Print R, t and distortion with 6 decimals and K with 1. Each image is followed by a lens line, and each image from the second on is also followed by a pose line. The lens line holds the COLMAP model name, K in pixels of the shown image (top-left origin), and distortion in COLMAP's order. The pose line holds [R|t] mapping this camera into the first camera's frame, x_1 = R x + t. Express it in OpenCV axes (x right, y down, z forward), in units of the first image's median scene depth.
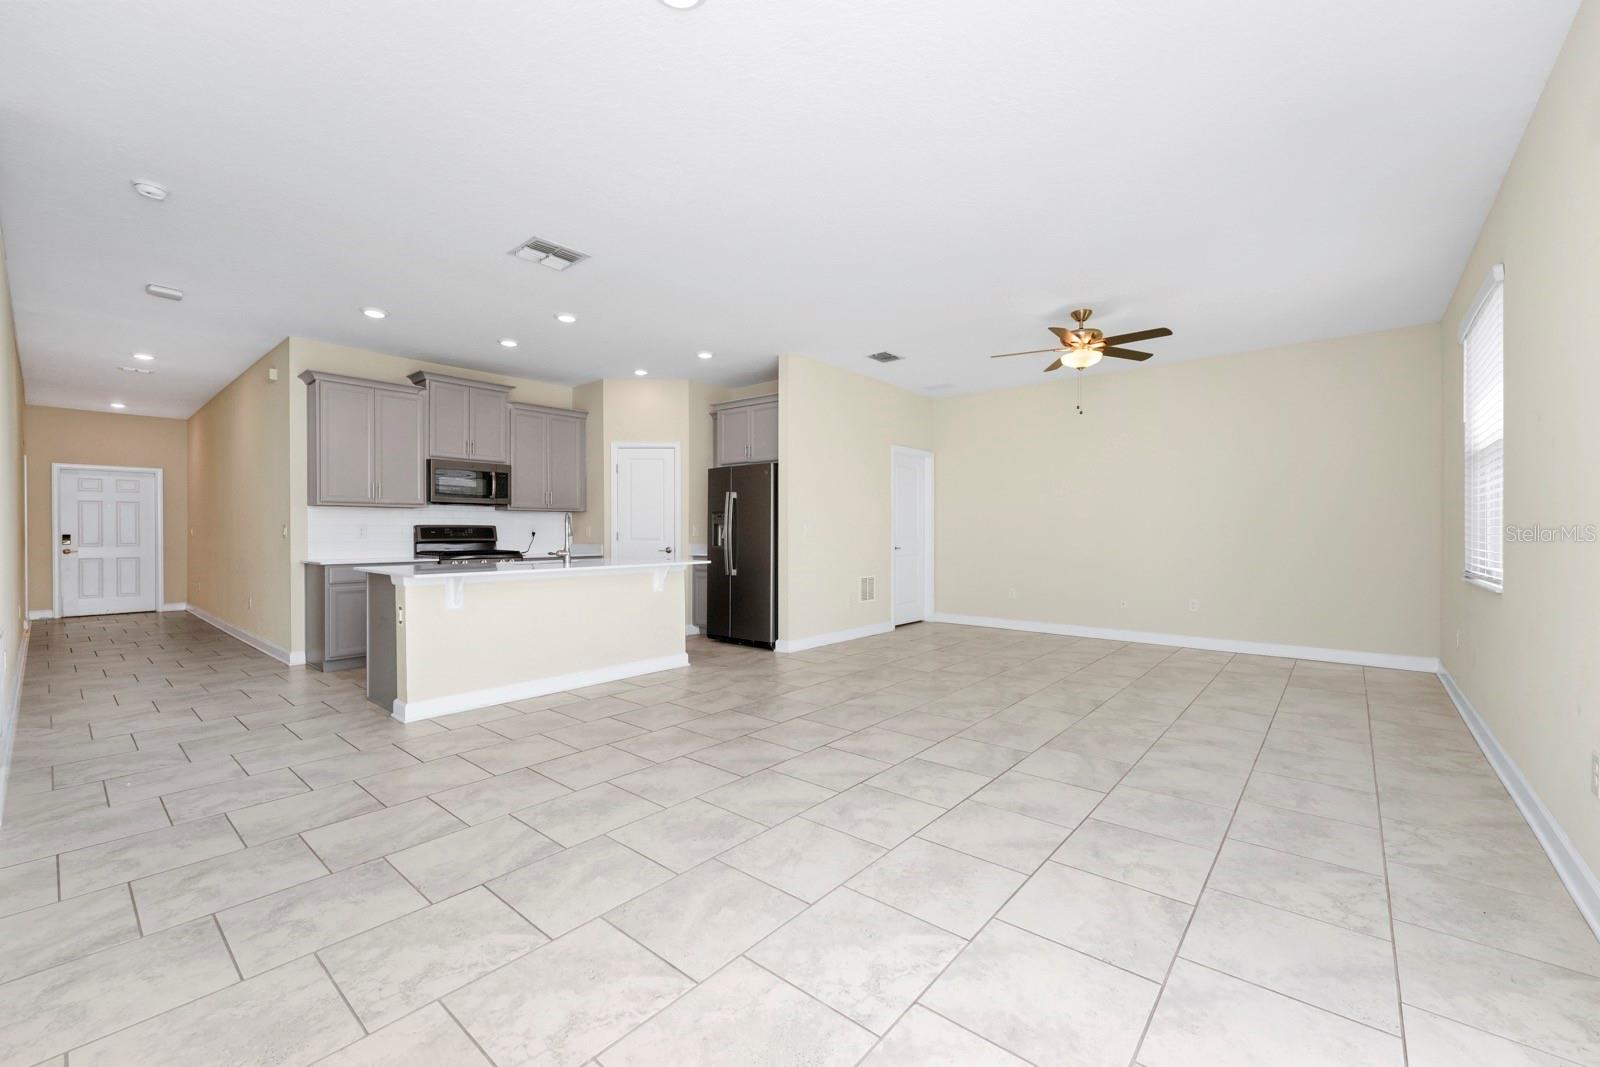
lens RADIAL K [[674.0, 0, 784.4], [0, 674.0, 536.6], [0, 0, 1]] dist [0.000398, -0.000005]
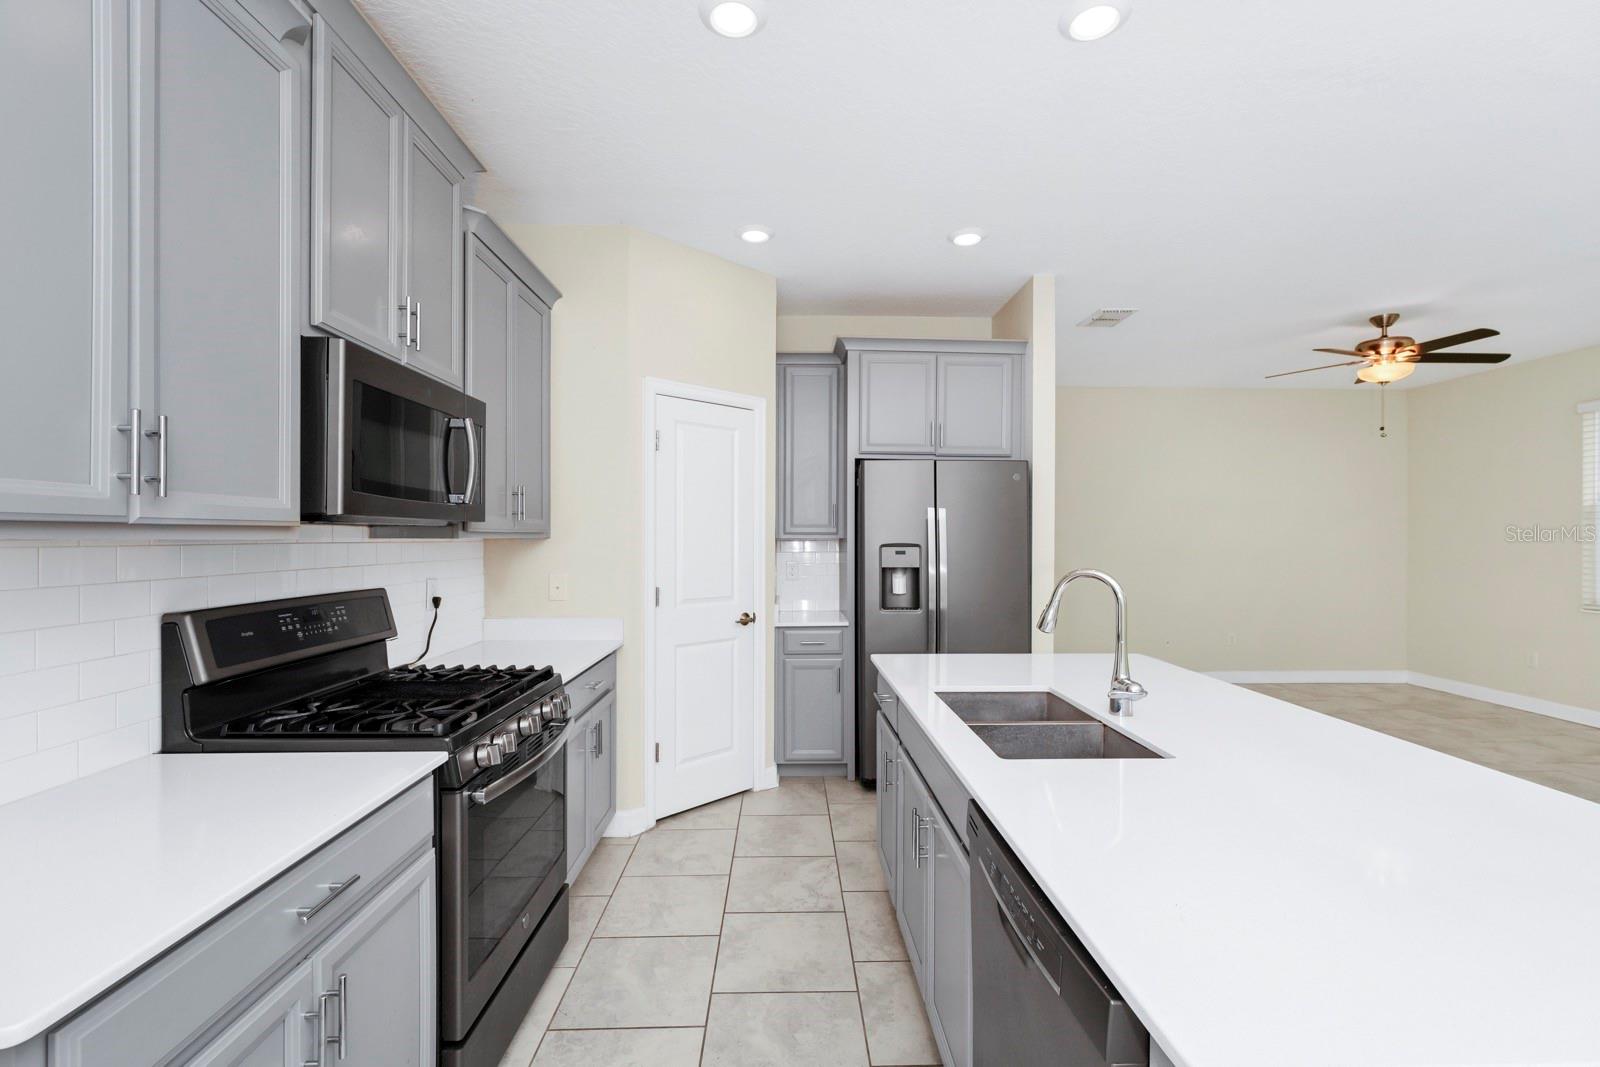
lens RADIAL K [[719.4, 0, 790.4], [0, 719.4, 534.5], [0, 0, 1]] dist [-0.001794, 0.000083]
pose [[0.719695, 0.003721, 0.694280, -0.579400], [0.000021, 0.999986, -0.005381, -0.043018], [-0.694290, 0.003887, 0.719685, 0.691601]]
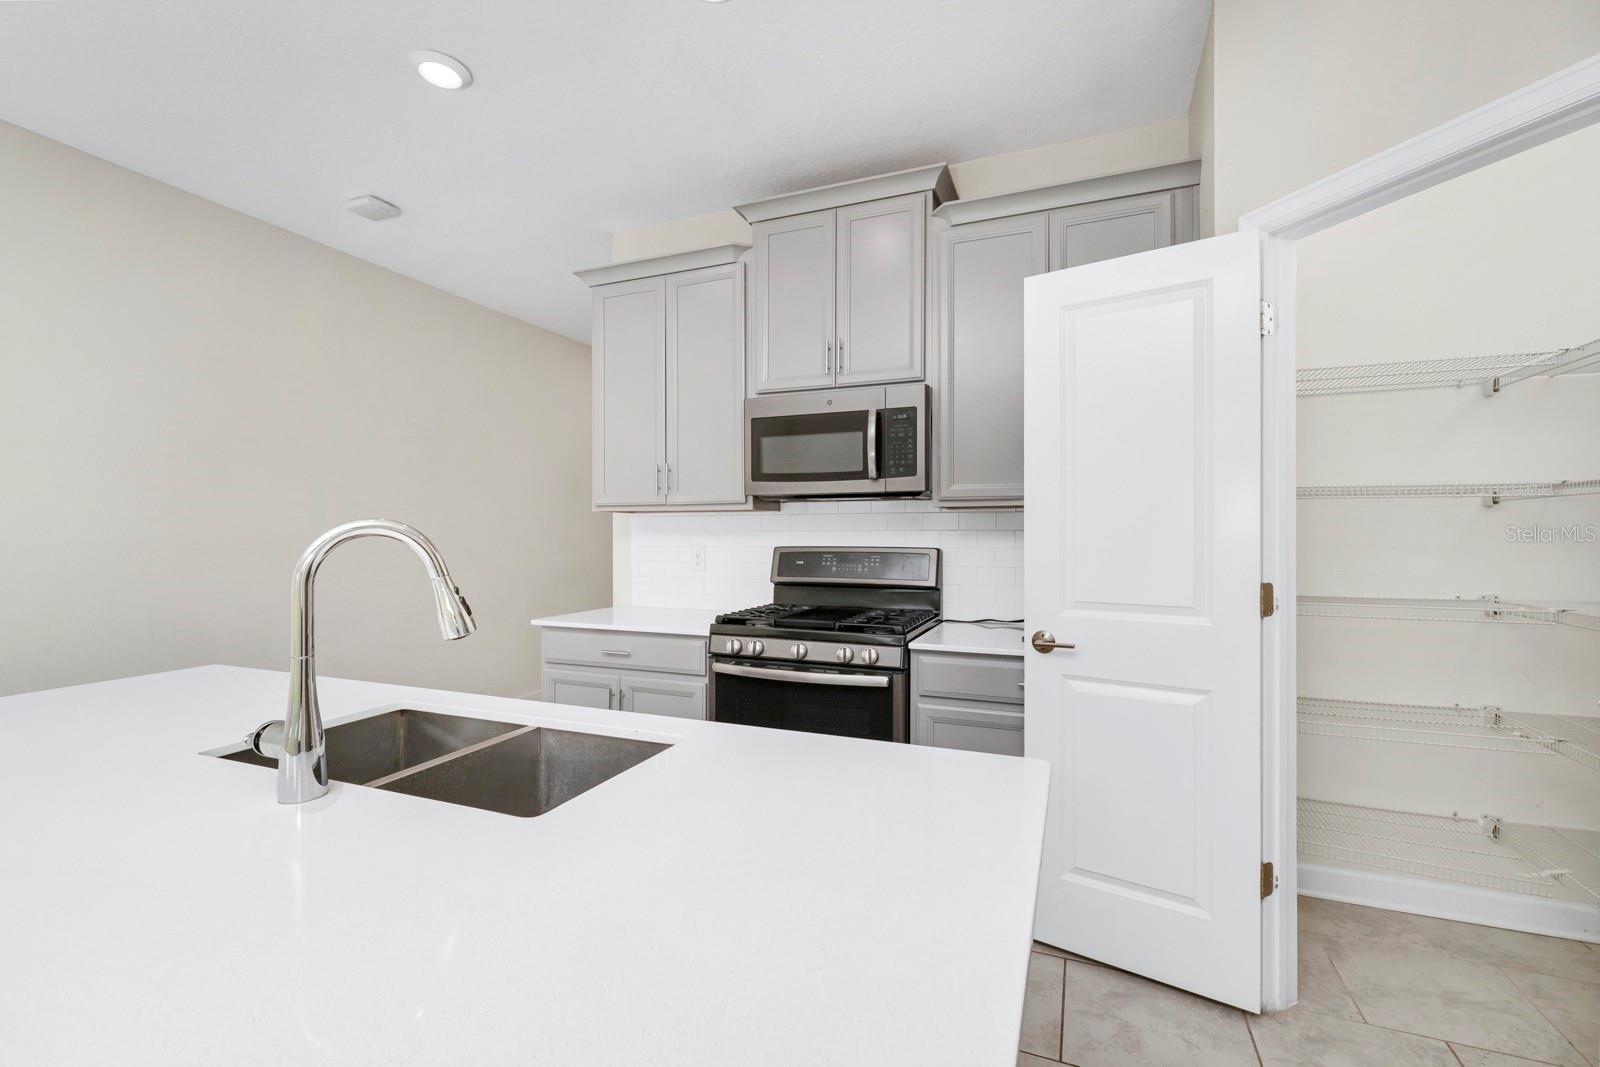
lens RADIAL K [[719.4, 0, 790.4], [0, 719.4, 534.5], [0, 0, 1]] dist [-0.001794, 0.000083]
pose [[0.325255, 0.004747, -0.945614, -0.065726], [-0.002011, 0.999989, 0.004328, -0.028099], [0.945624, 0.000494, 0.325261, 0.863650]]
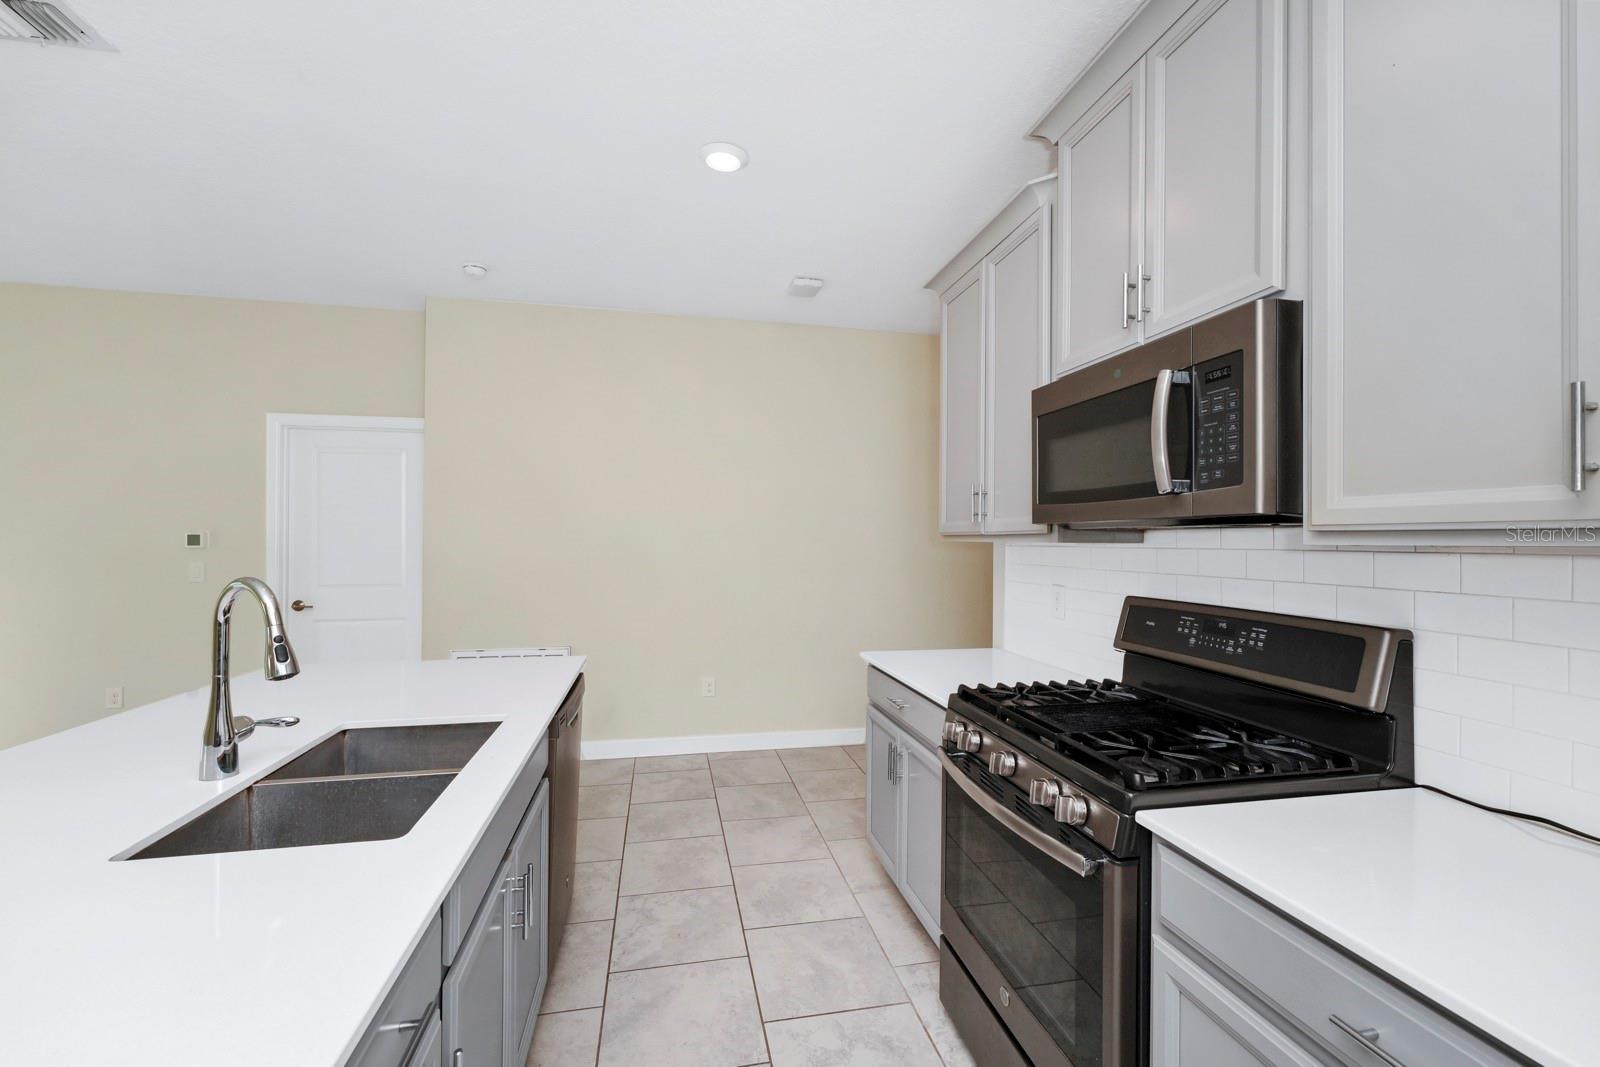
lens RADIAL K [[640.9, 0, 794.1], [0, 640.9, 533.5], [0, 0, 1]] dist [0.000241, 0.000014]
pose [[-0.591055, -0.014604, -0.806499, -0.206665], [-0.014044, 0.999871, -0.007813, -0.042717], [0.806509, 0.006709, -0.591184, 1.074005]]
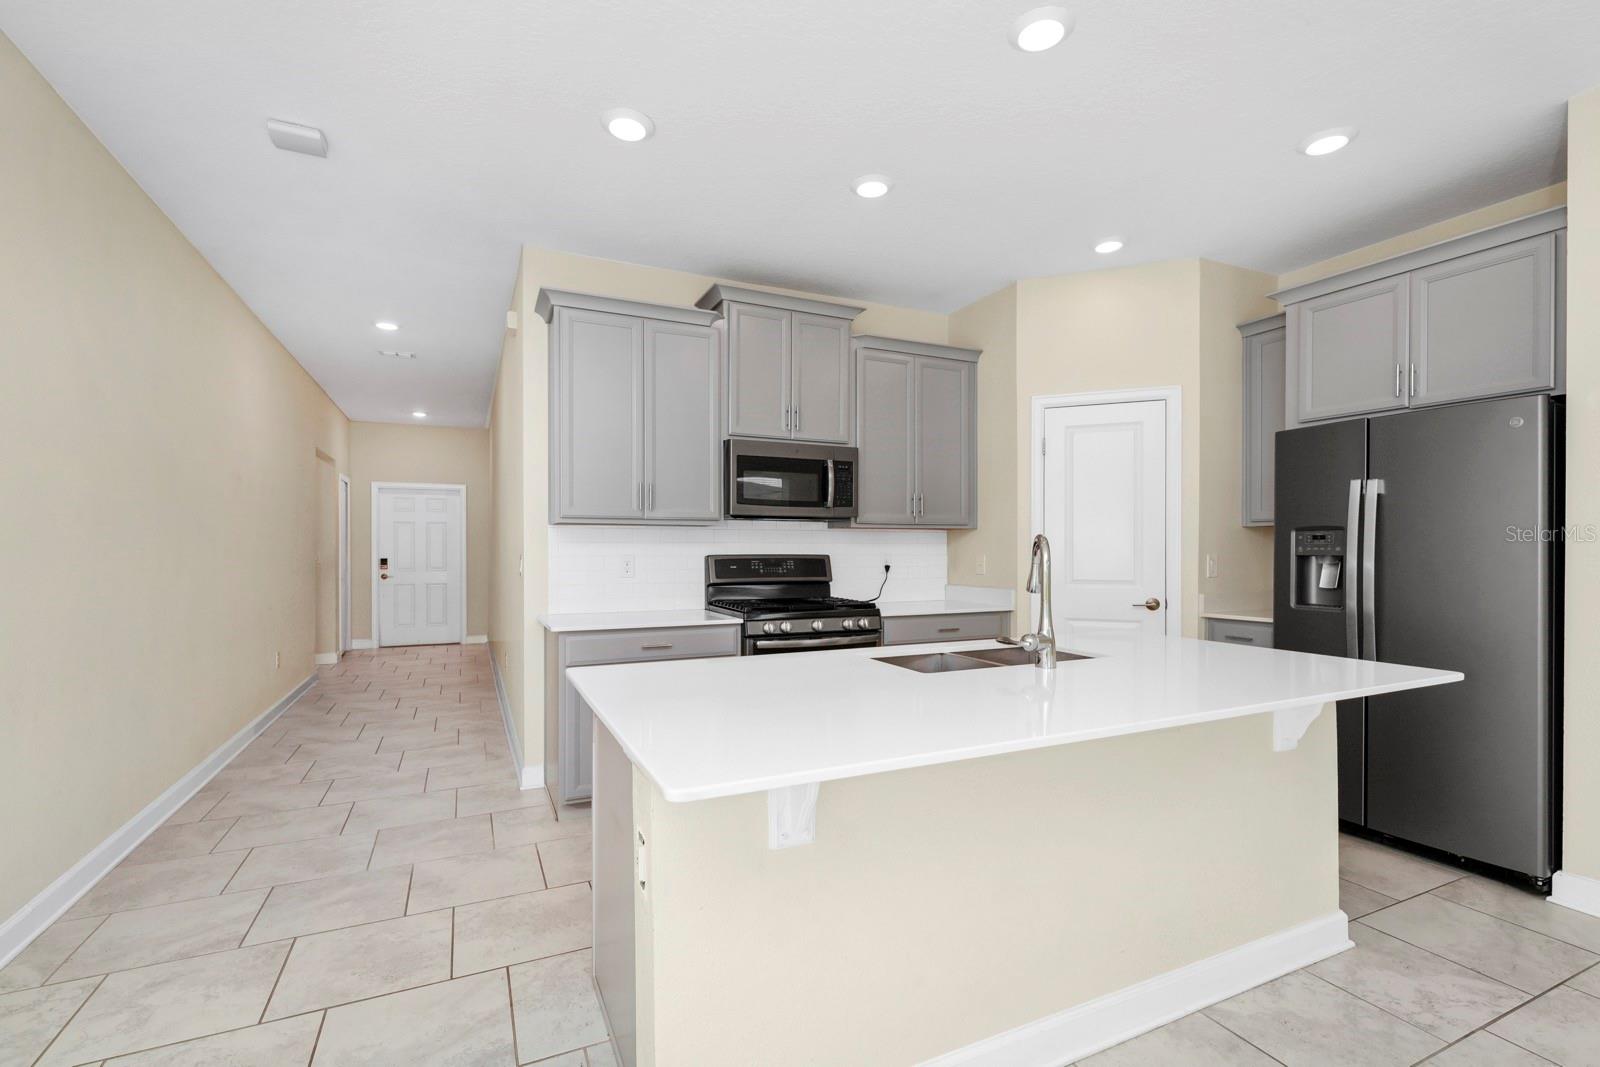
lens RADIAL K [[706.1, 0, 780.1], [0, 706.1, 551.9], [0, 0, 1]] dist [-0.000709, 0.000141]
pose [[0.915624, 0.003121, -0.402023, -0.244364], [-0.003216, 0.999995, 0.000440, -0.020566], [0.402022, 0.000890, 0.915630, 0.467706]]
